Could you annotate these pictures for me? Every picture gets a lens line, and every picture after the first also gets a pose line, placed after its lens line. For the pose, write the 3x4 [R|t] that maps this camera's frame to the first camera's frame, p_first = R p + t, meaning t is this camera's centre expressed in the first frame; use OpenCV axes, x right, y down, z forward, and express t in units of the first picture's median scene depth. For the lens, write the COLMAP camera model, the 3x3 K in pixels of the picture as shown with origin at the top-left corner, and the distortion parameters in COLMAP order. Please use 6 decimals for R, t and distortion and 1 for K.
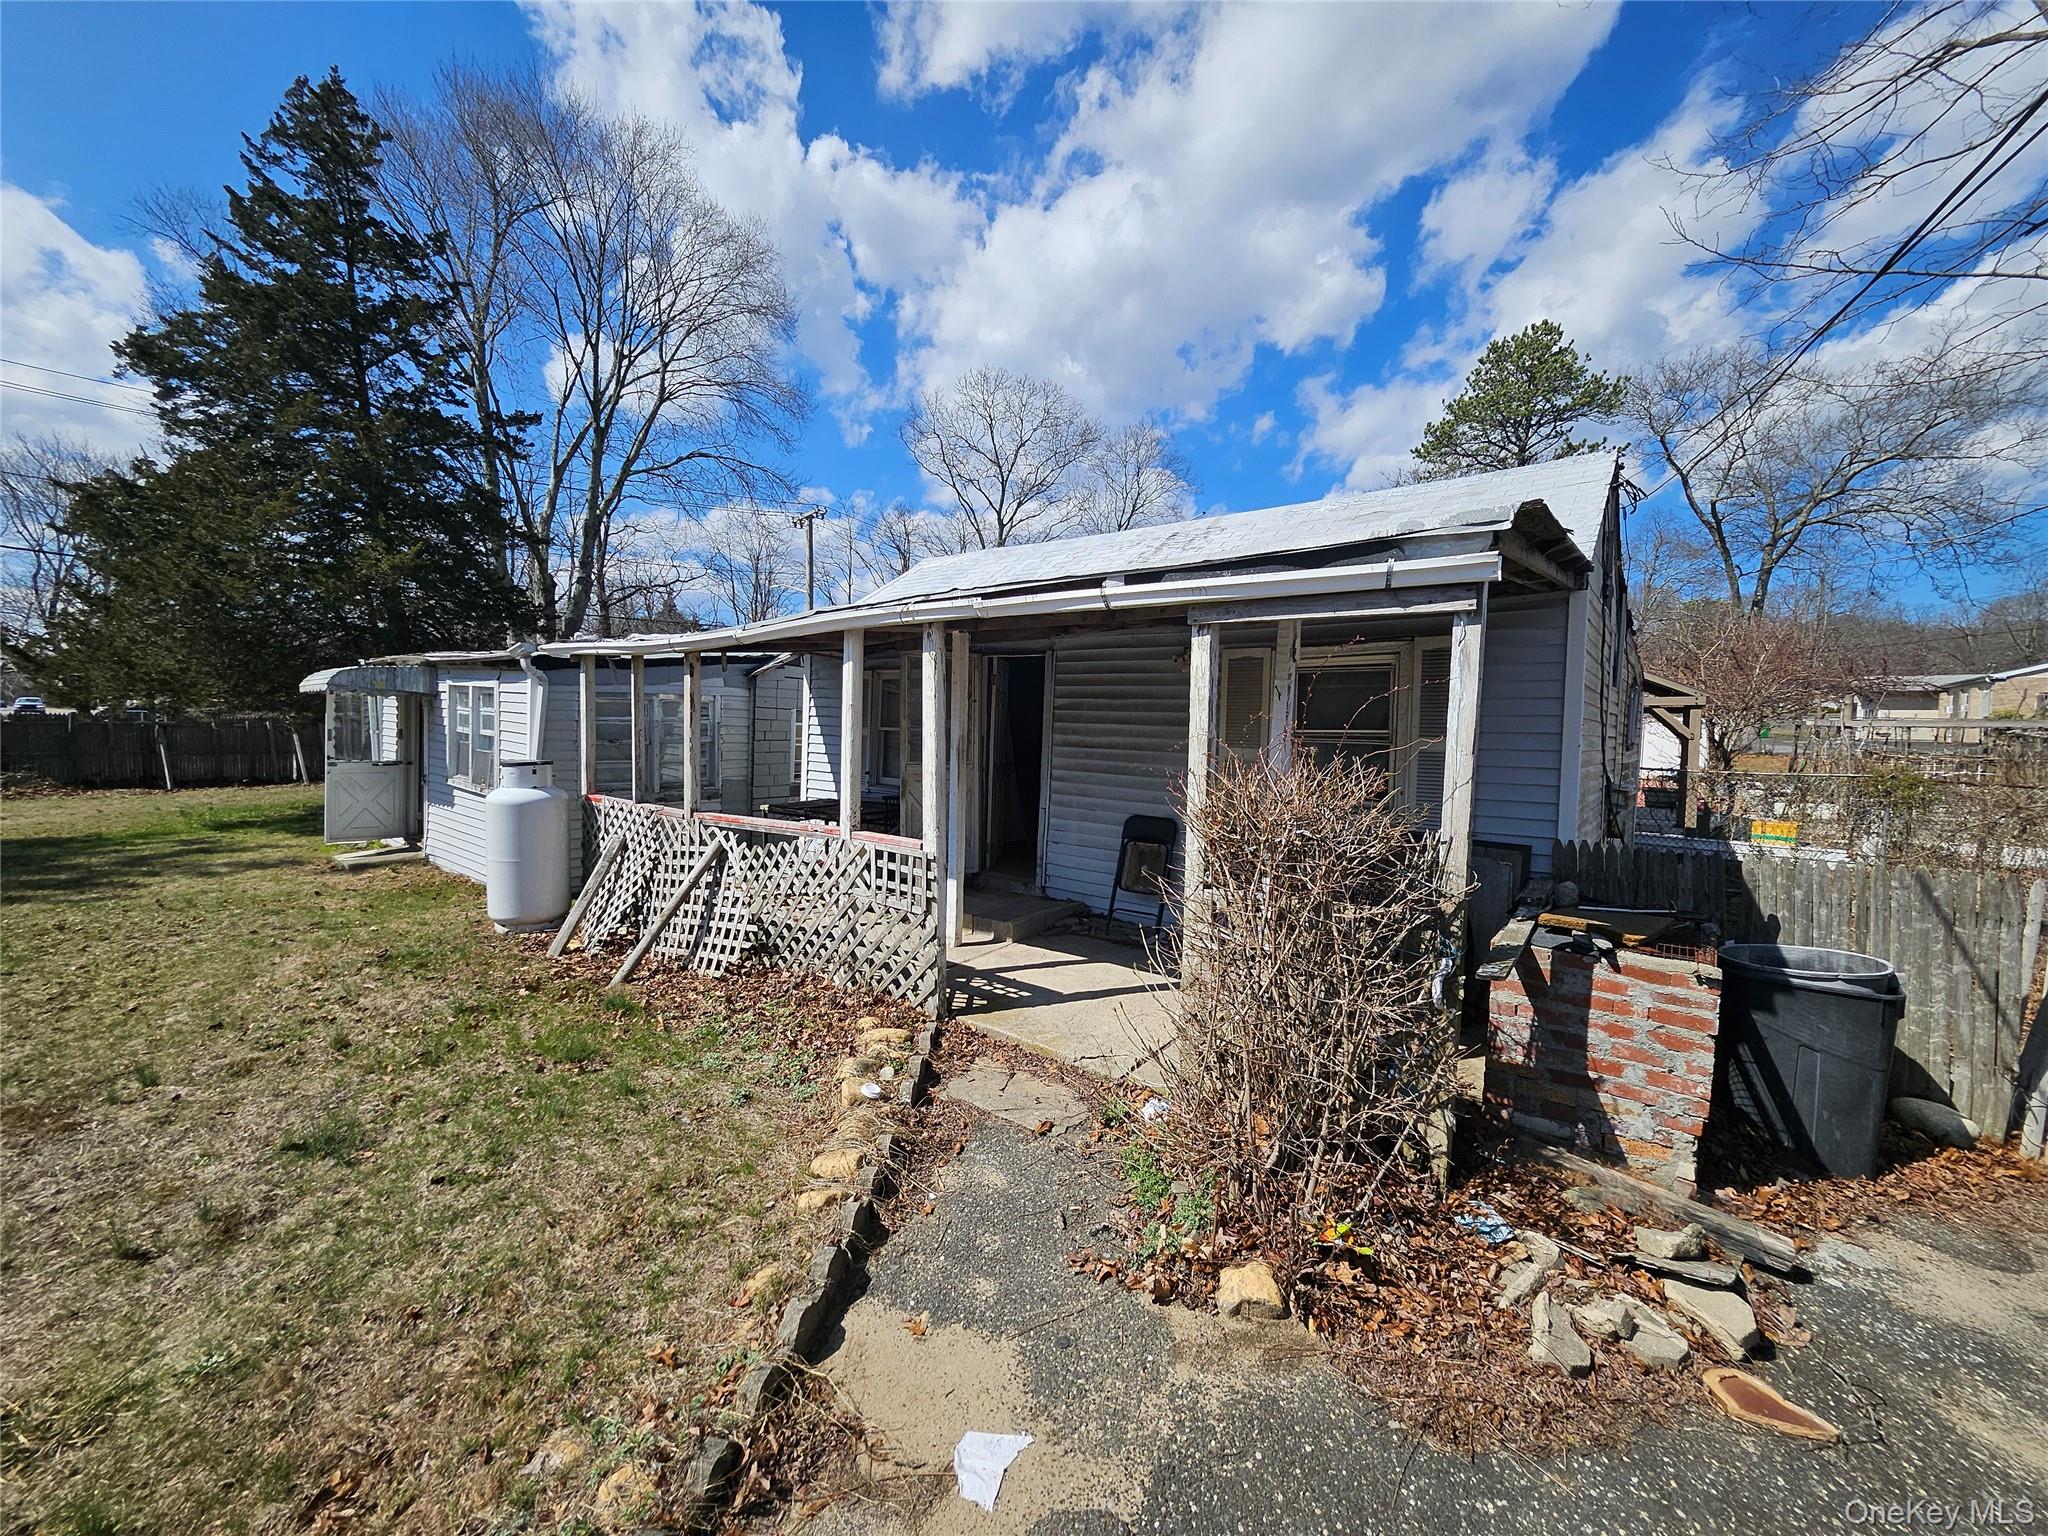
lens RADIAL K [[804.3, 0, 1020.4], [0, 804.3, 763.2], [0, 0, 1]] dist [-0.008954, 0.000347]
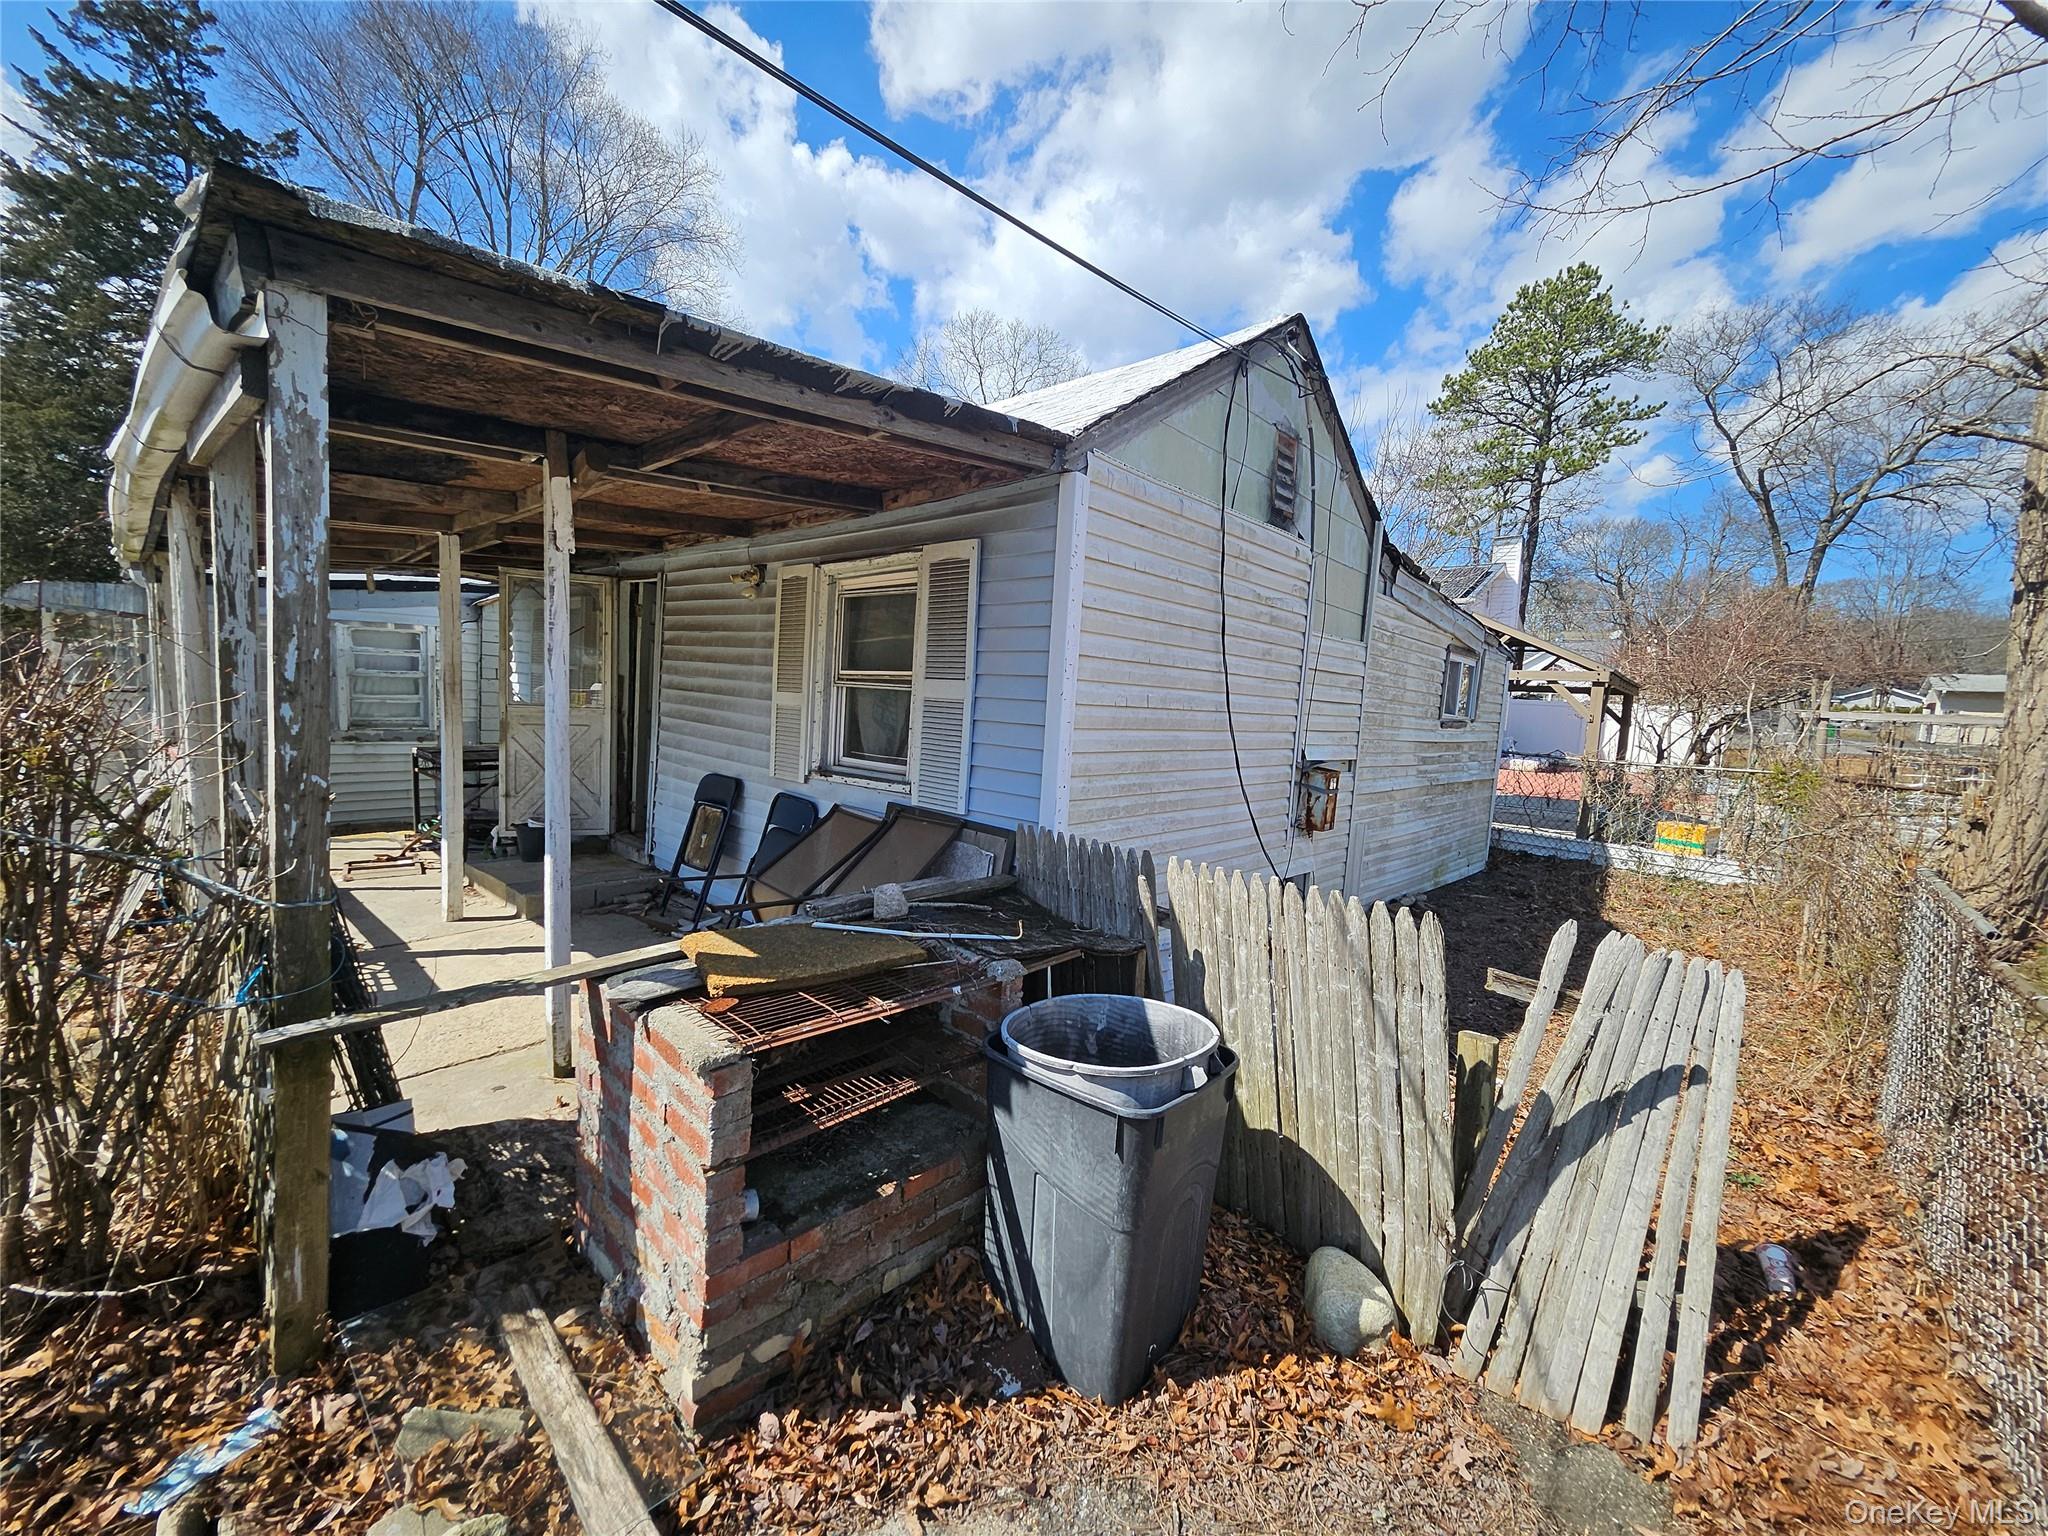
lens RADIAL K [[805.0, 0, 1019.4], [0, 805.0, 764.5], [0, 0, 1]] dist [-0.006534, 0.000681]
pose [[0.997531, 0.043714, -0.054968, 0.238882], [-0.041508, 0.998311, 0.040642, 0.004546], [0.056651, -0.038260, 0.997661, 0.096750]]
